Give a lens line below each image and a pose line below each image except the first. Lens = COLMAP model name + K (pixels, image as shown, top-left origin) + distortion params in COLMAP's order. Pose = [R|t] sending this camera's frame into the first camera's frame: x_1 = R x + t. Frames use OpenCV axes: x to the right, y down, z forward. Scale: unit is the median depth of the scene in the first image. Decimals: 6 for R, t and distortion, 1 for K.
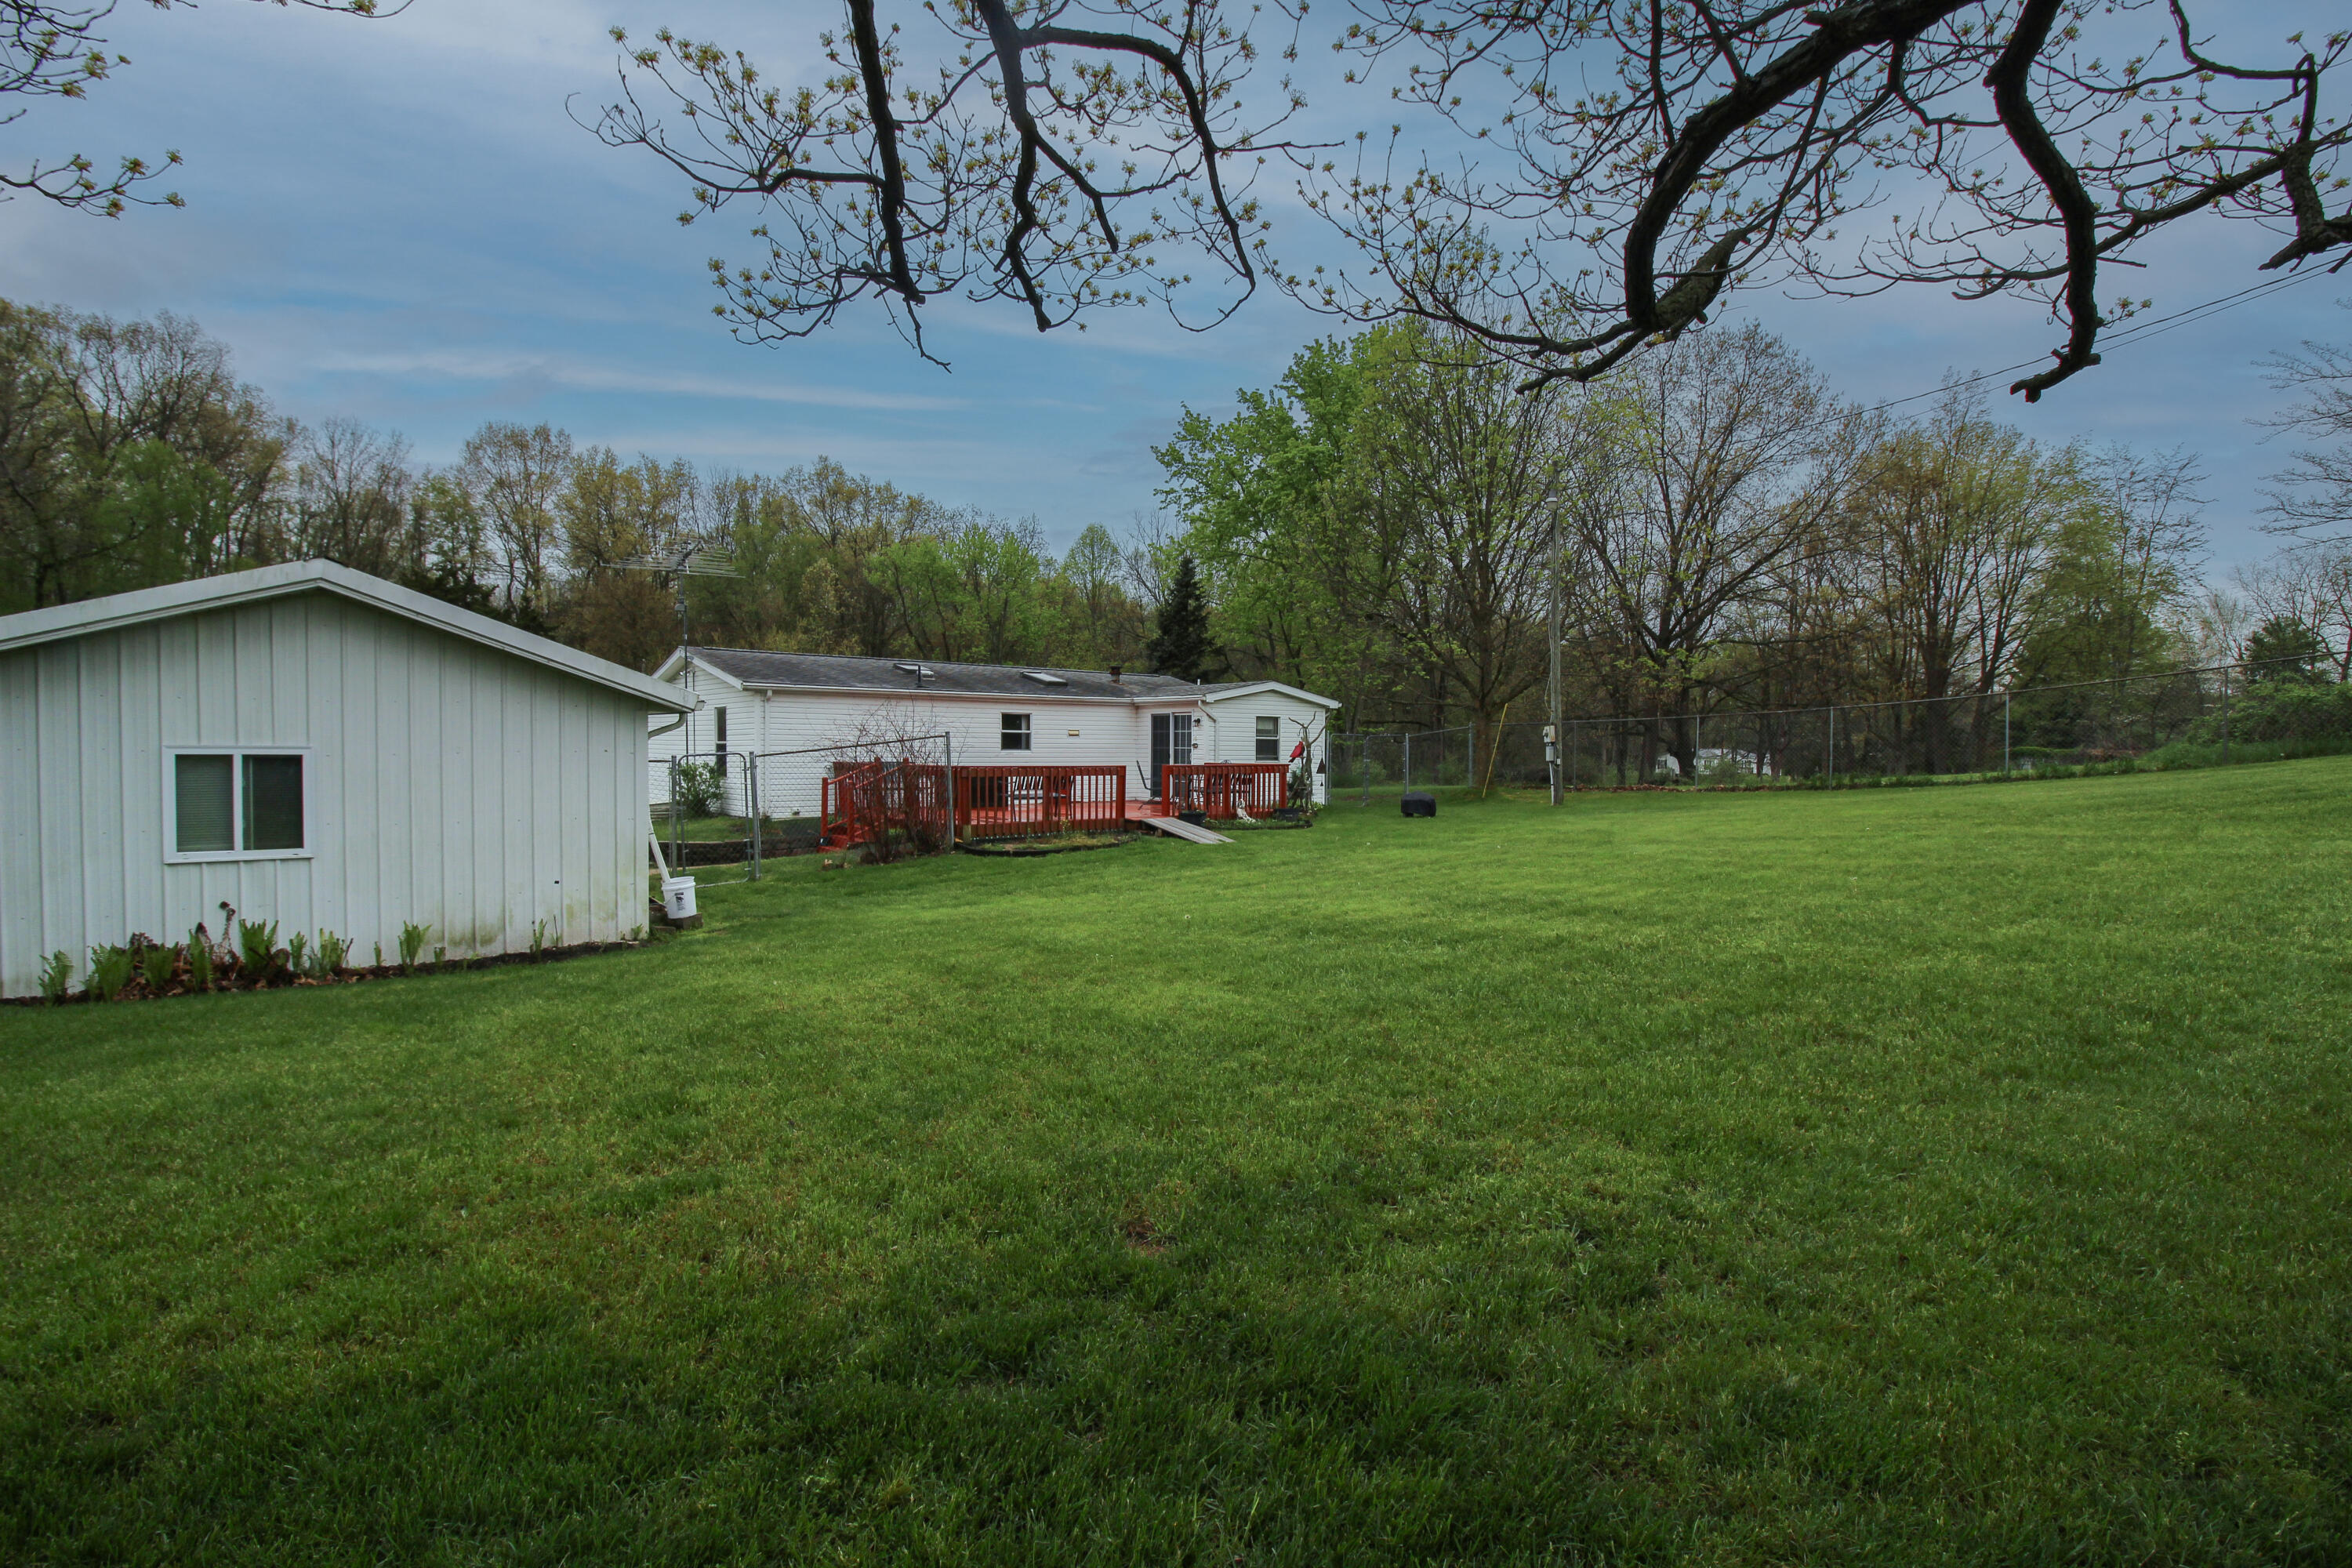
lens RADIAL K [[1100.5, 0, 1180.3], [0, 1100.5, 780.6], [0, 0, 1]] dist [-0.002018, -0.000077]
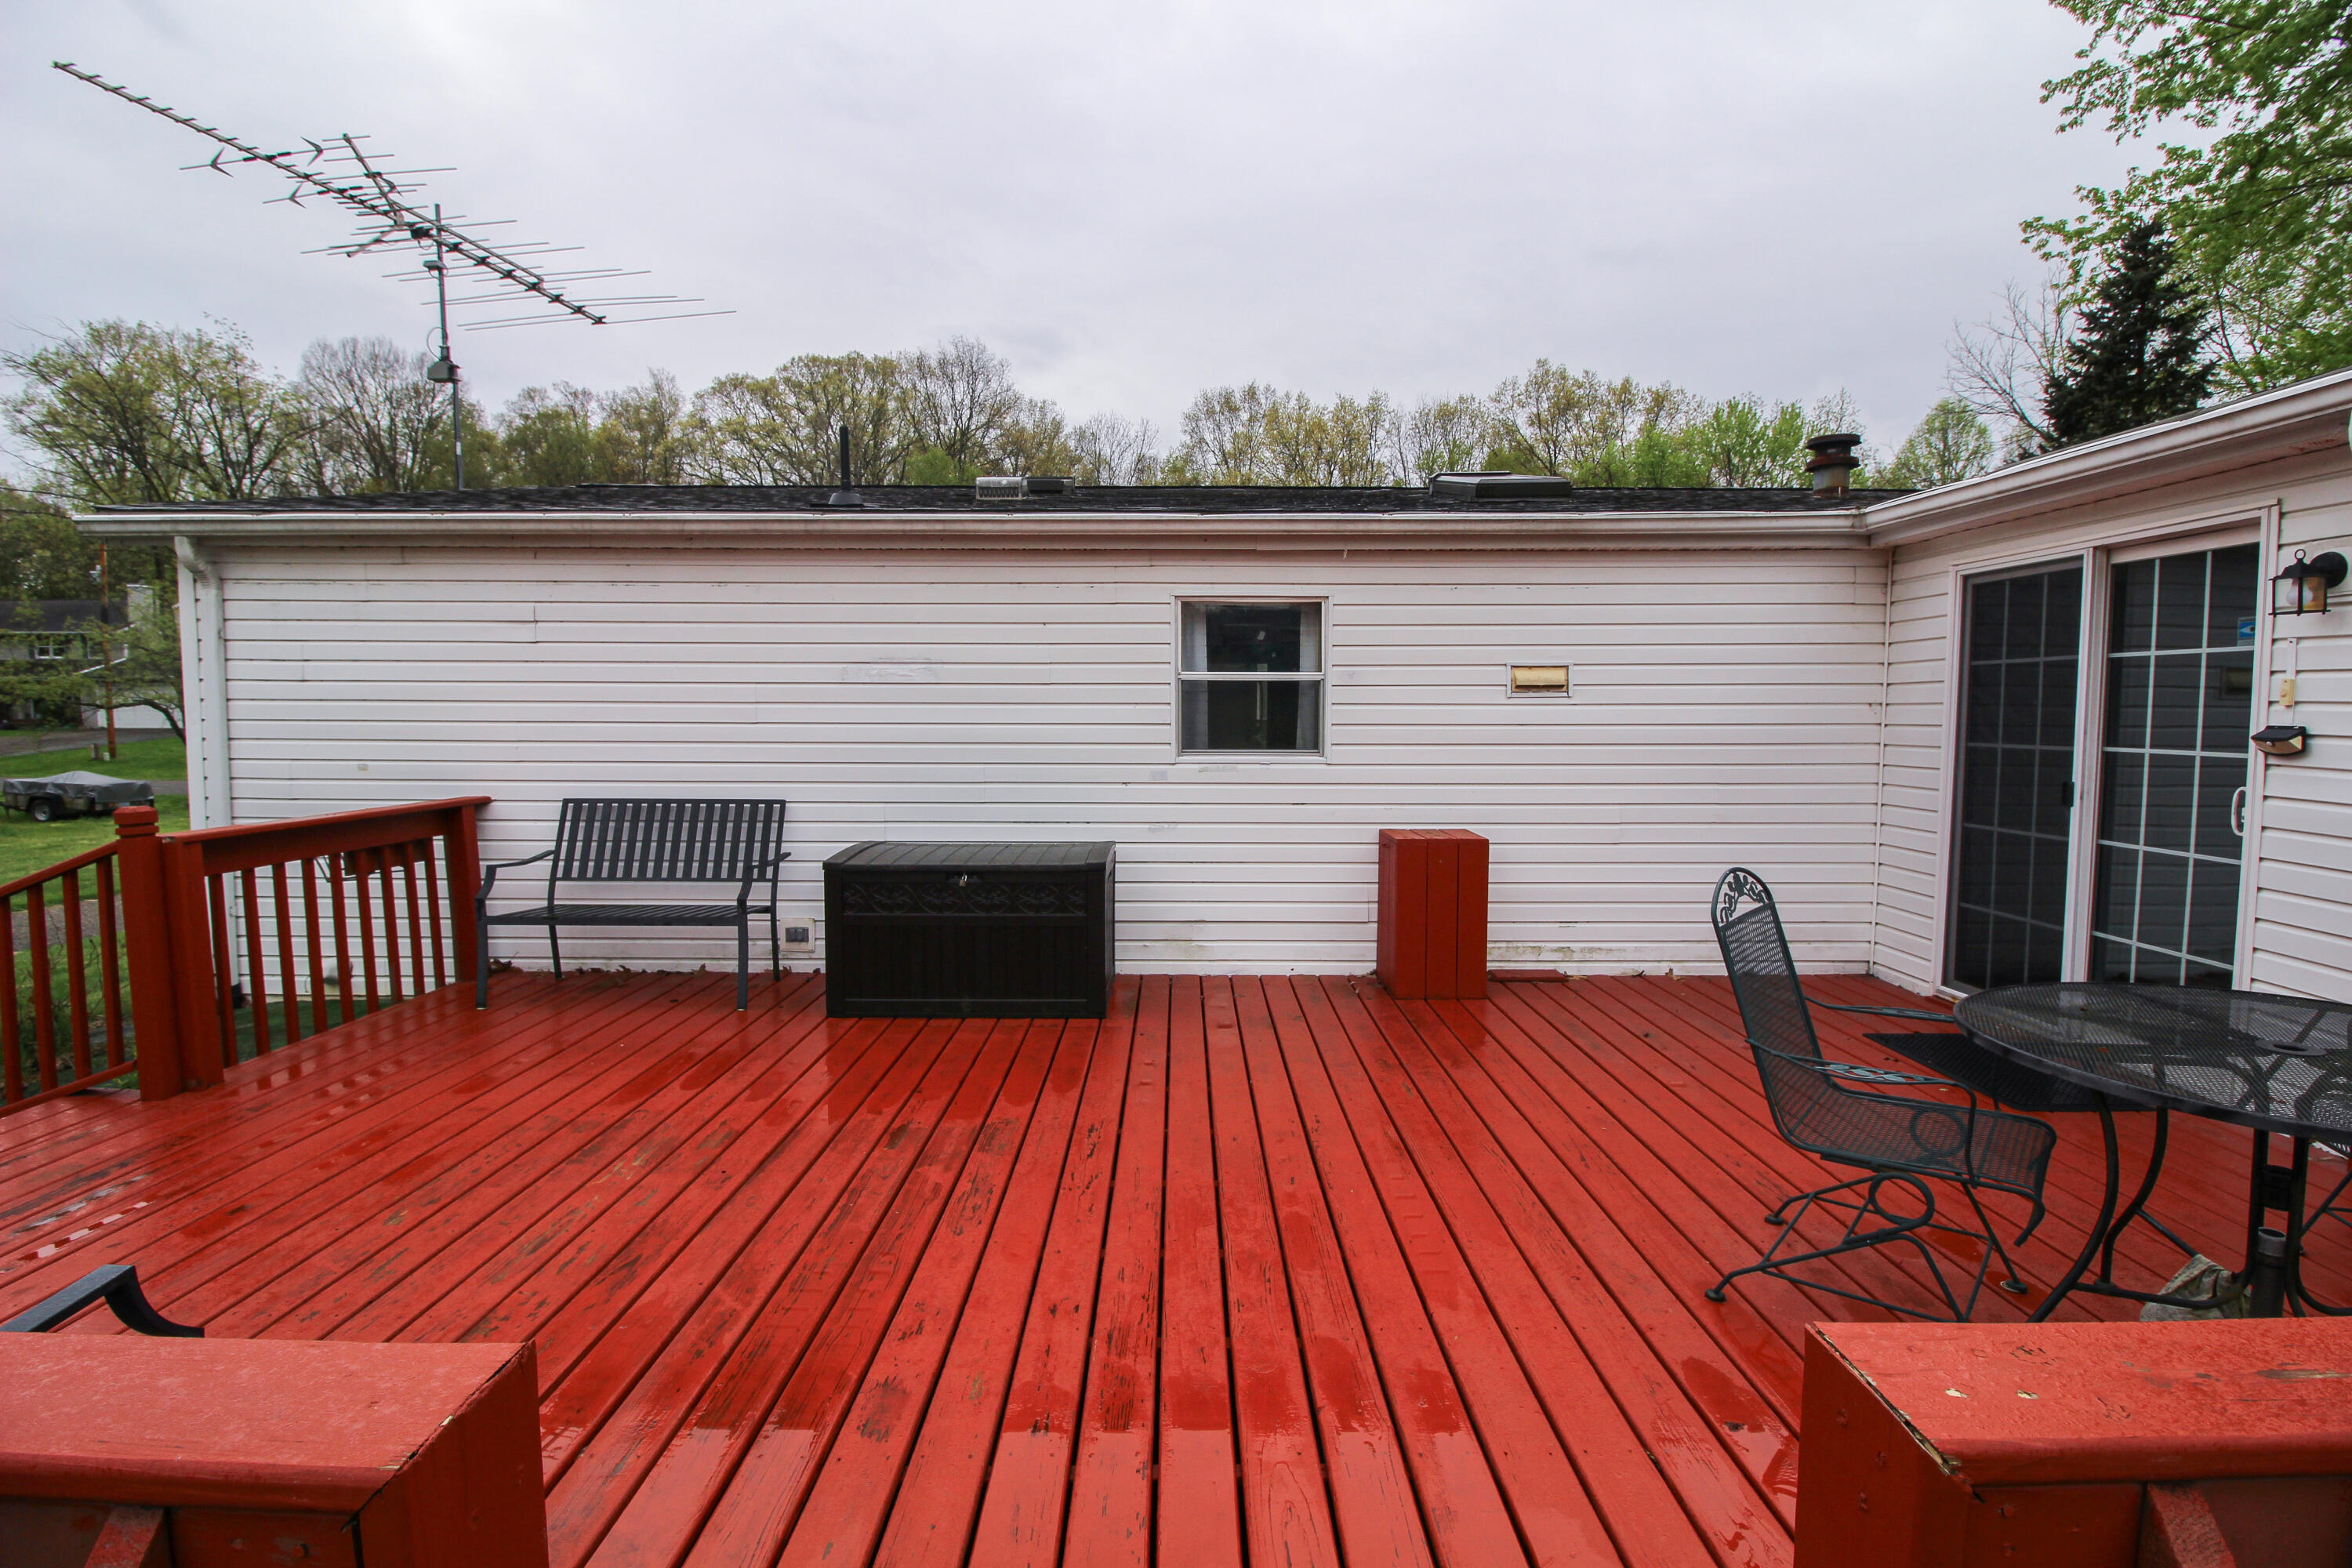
lens RADIAL K [[1100.5, 0, 1181.1], [0, 1100.5, 773.9], [0, 0, 1]] dist [-0.002018, -0.000077]
pose [[0.770664, 0.022604, -0.636841, -0.004591], [-0.005638, 0.999573, 0.028655, -0.017844], [0.637217, -0.018493, 0.770463, 0.476918]]
